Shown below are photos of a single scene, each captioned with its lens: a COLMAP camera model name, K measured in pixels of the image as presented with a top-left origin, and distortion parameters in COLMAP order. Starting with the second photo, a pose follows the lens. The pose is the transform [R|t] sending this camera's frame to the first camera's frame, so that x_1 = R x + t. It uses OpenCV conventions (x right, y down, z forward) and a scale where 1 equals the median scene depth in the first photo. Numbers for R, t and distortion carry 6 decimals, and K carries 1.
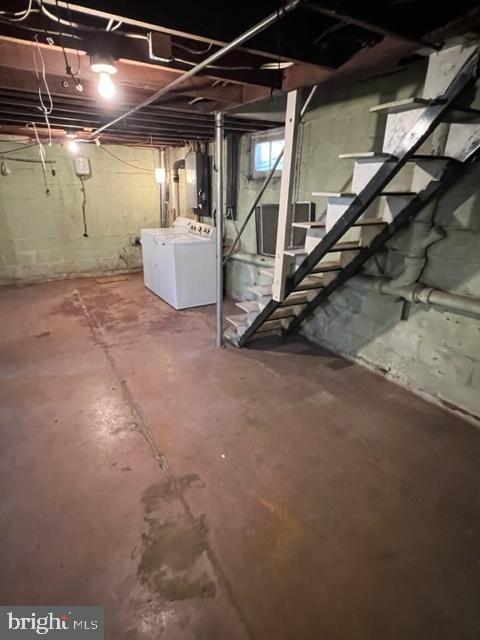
lens RADIAL K [[347.2, 0, 238.2], [0, 347.2, 320.1], [0, 0, 1]] dist [-0.002550, 0.000230]
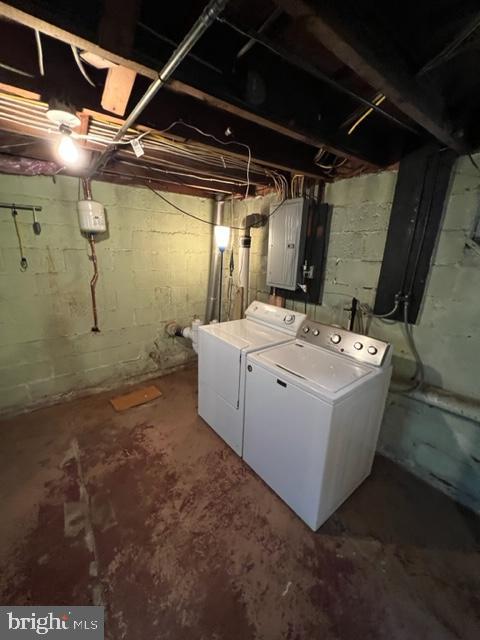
lens RADIAL K [[256.1, 0, 239.6], [0, 256.1, 320.1], [0, 0, 1]] dist [-0.001605, -0.000213]
pose [[0.993641, -0.019849, 0.110832, -0.249057], [0.030221, 0.995236, -0.092698, -0.222087], [-0.108464, 0.095458, 0.989507, 0.551100]]
